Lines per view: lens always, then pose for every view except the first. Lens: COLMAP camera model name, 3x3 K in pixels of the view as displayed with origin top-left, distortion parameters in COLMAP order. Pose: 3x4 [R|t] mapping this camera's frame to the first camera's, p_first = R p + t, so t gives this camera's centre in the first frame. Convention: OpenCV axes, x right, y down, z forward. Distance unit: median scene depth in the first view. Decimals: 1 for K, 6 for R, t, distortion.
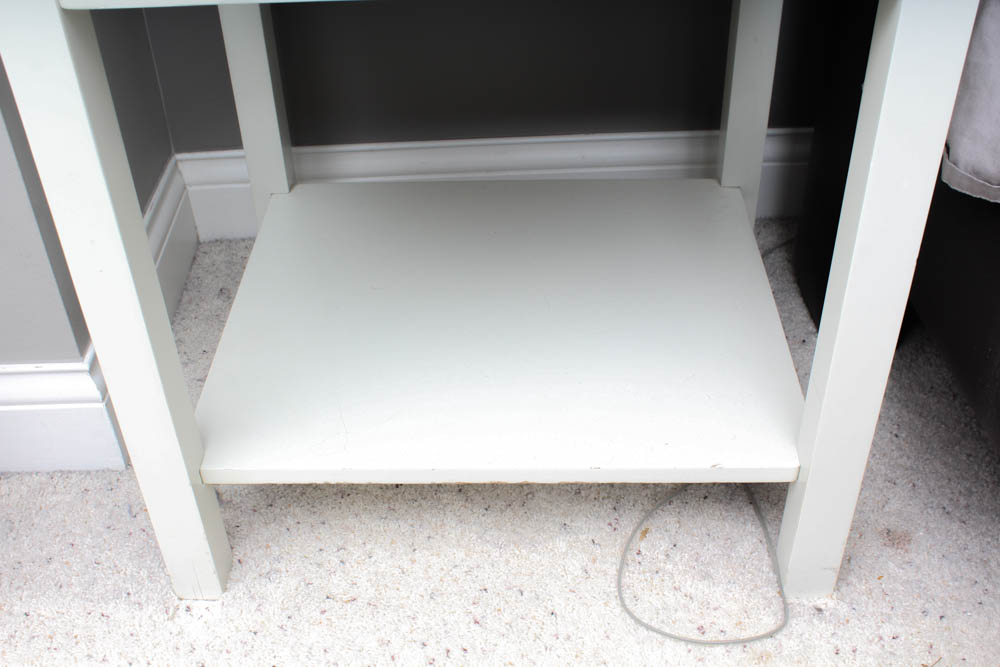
lens RADIAL K [[996.5, 0, 500.0], [0, 996.5, 333.5], [0, 0, 1]] dist [-0.112036, 0.041267]
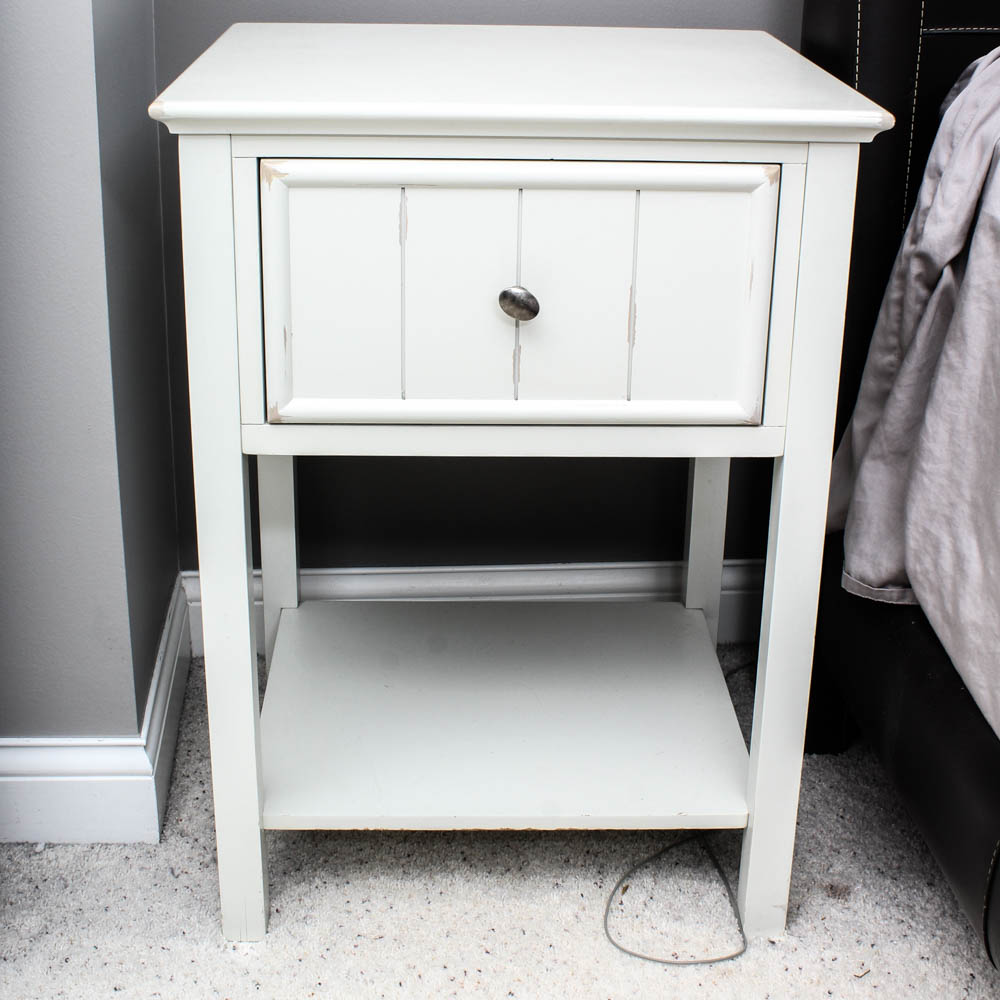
lens RADIAL K [[1705.3, 0, 500.0], [0, 1705.3, 500.0], [0, 0, 1]] dist [-0.004868, -0.849728]
pose [[0.996090, 0.023570, 0.085145, -0.188364], [-0.000450, 0.965095, -0.261898, 0.291319], [-0.088346, 0.260836, 0.961332, -1.064713]]
